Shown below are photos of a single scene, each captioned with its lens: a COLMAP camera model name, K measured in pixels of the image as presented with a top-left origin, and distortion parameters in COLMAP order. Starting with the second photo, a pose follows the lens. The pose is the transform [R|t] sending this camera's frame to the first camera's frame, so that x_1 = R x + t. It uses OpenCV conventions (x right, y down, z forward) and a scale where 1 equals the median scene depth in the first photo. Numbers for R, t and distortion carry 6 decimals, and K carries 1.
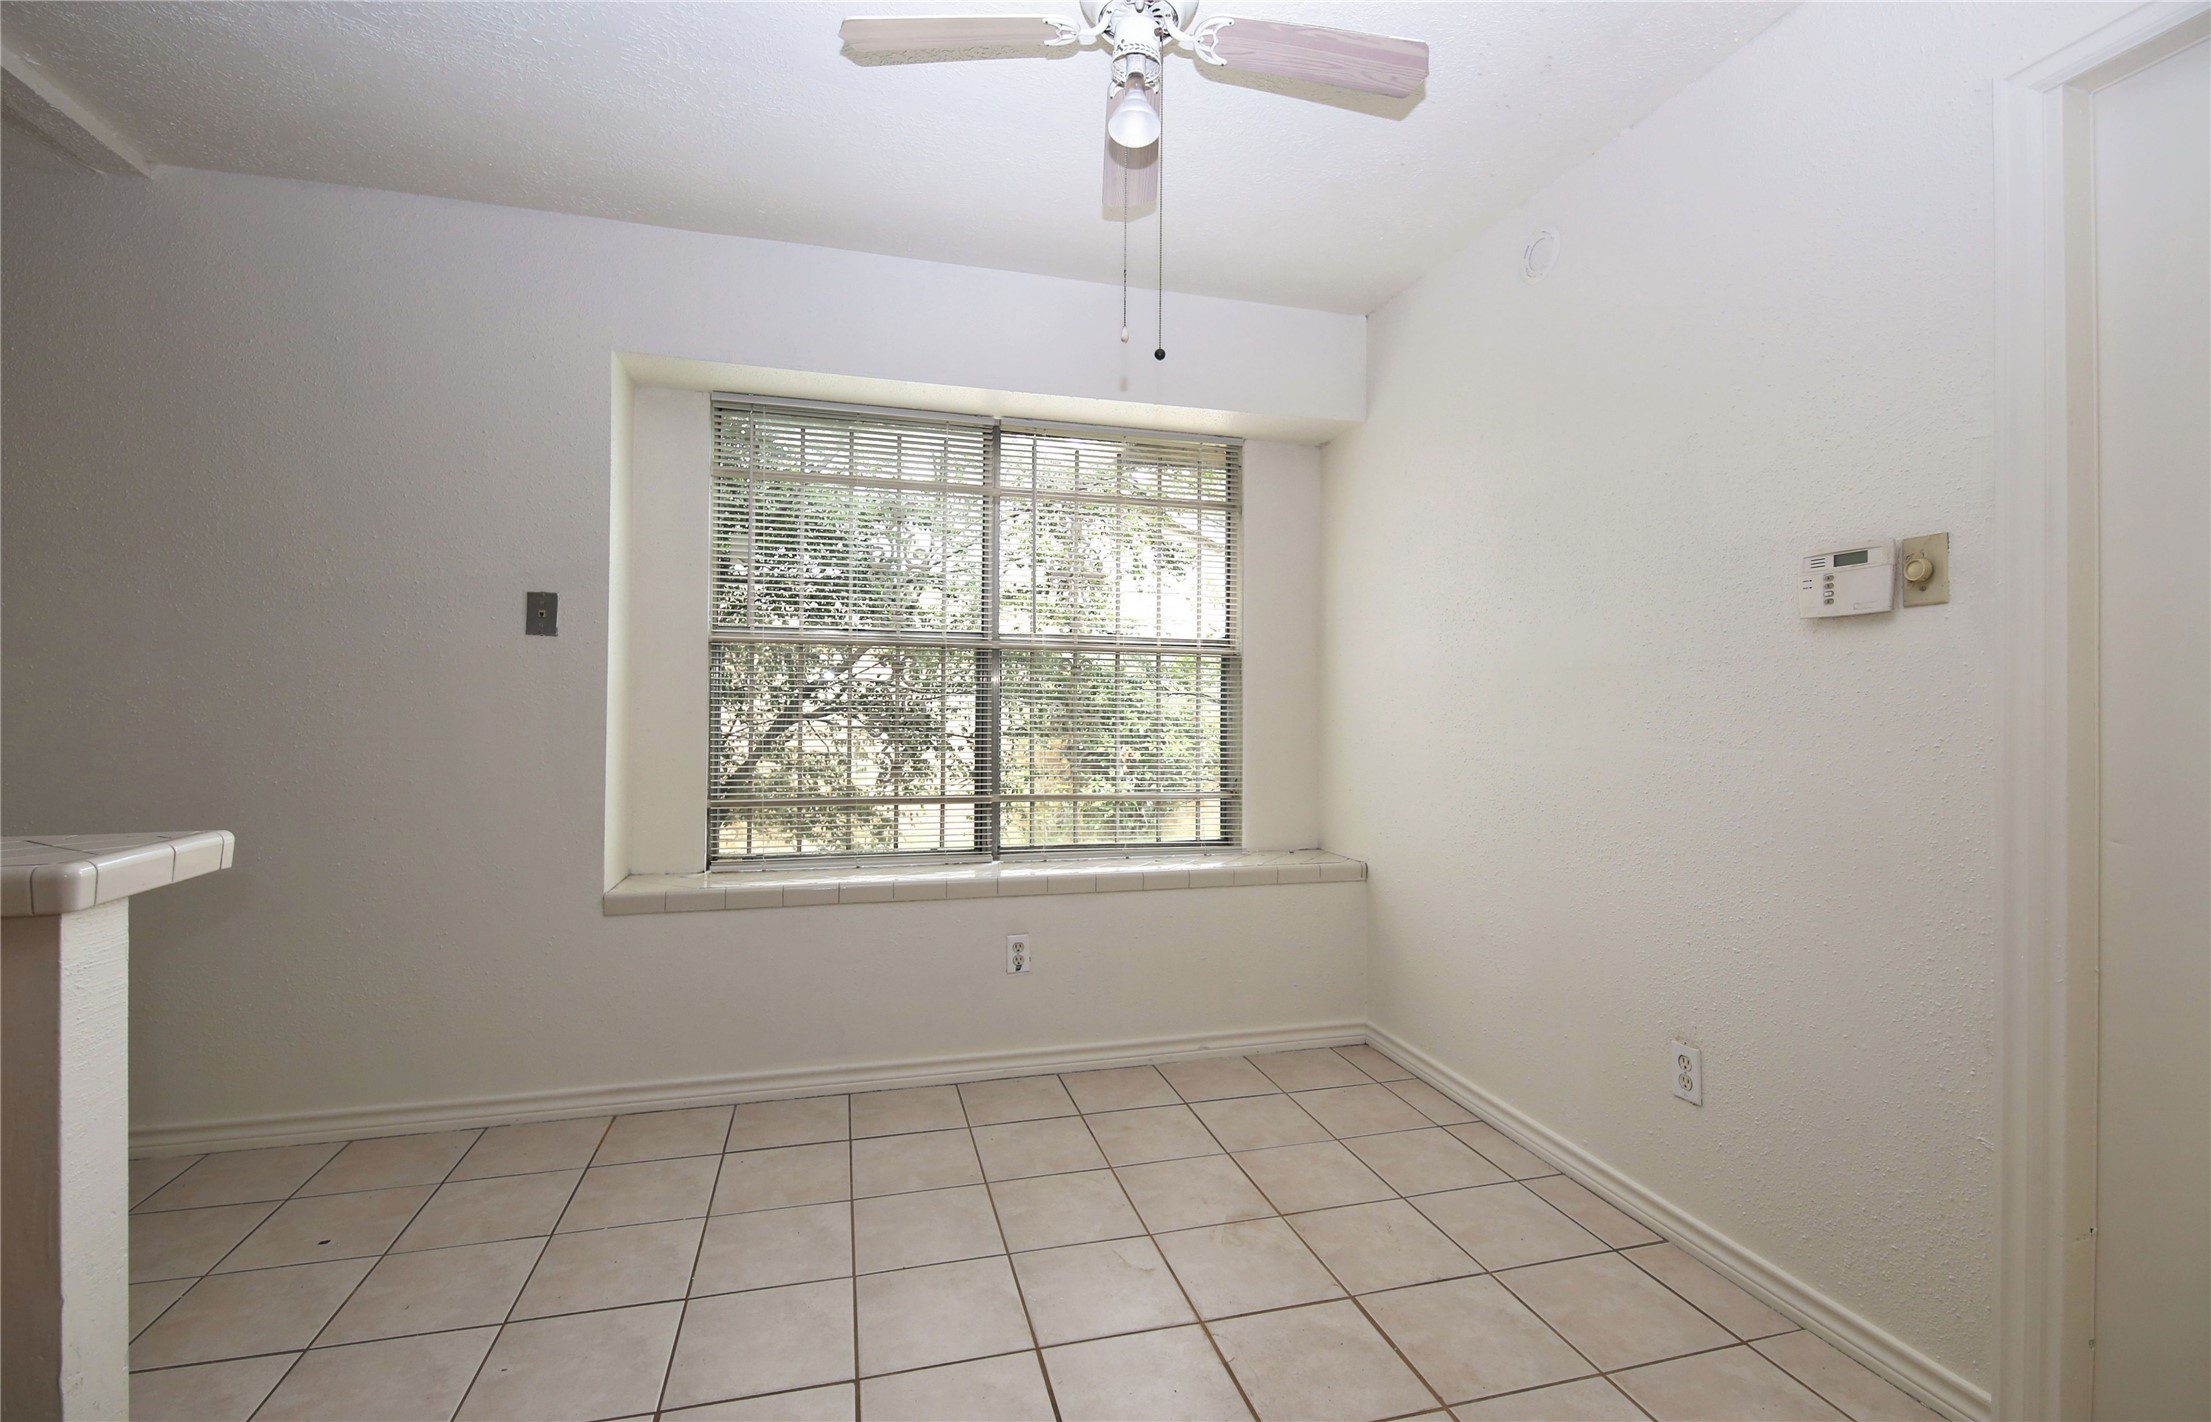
lens RADIAL K [[1004.8, 0, 1117.5], [0, 1004.8, 705.6], [0, 0, 1]] dist [0.002400, -0.000372]
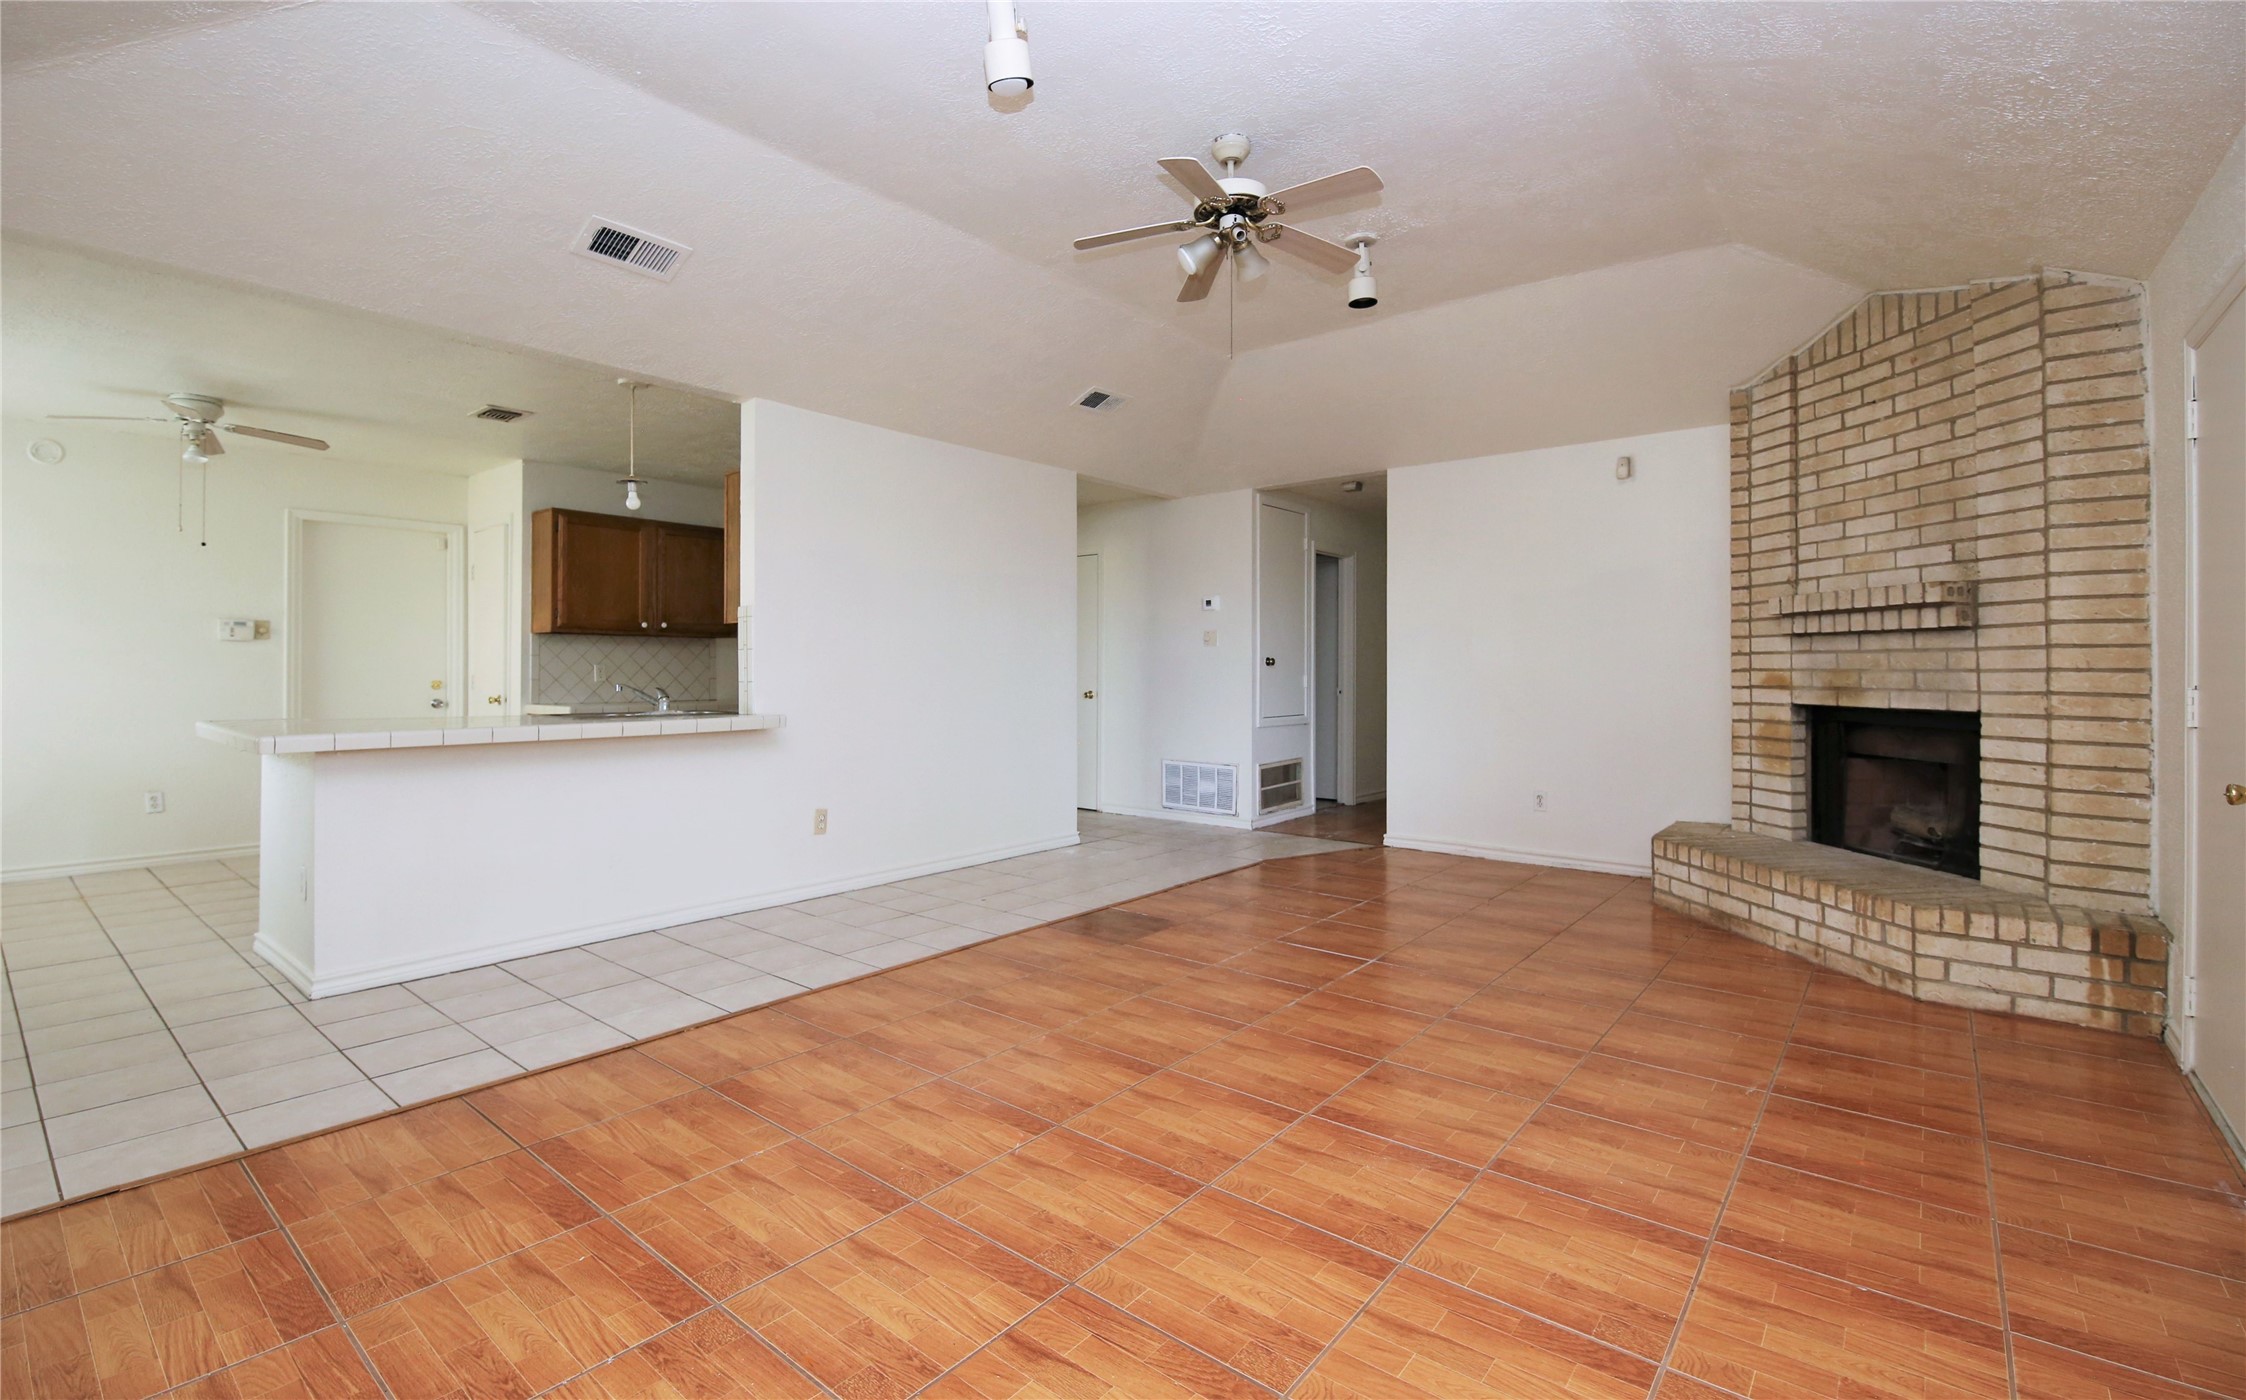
lens RADIAL K [[992.4, 0, 1144.5], [0, 992.4, 667.7], [0, 0, 1]] dist [-0.009848, -0.001017]
pose [[-0.569536, -0.005805, 0.821946, -2.390393], [0.001108, 0.999969, 0.007830, -0.012428], [-0.821966, 0.005371, -0.569512, 0.234459]]
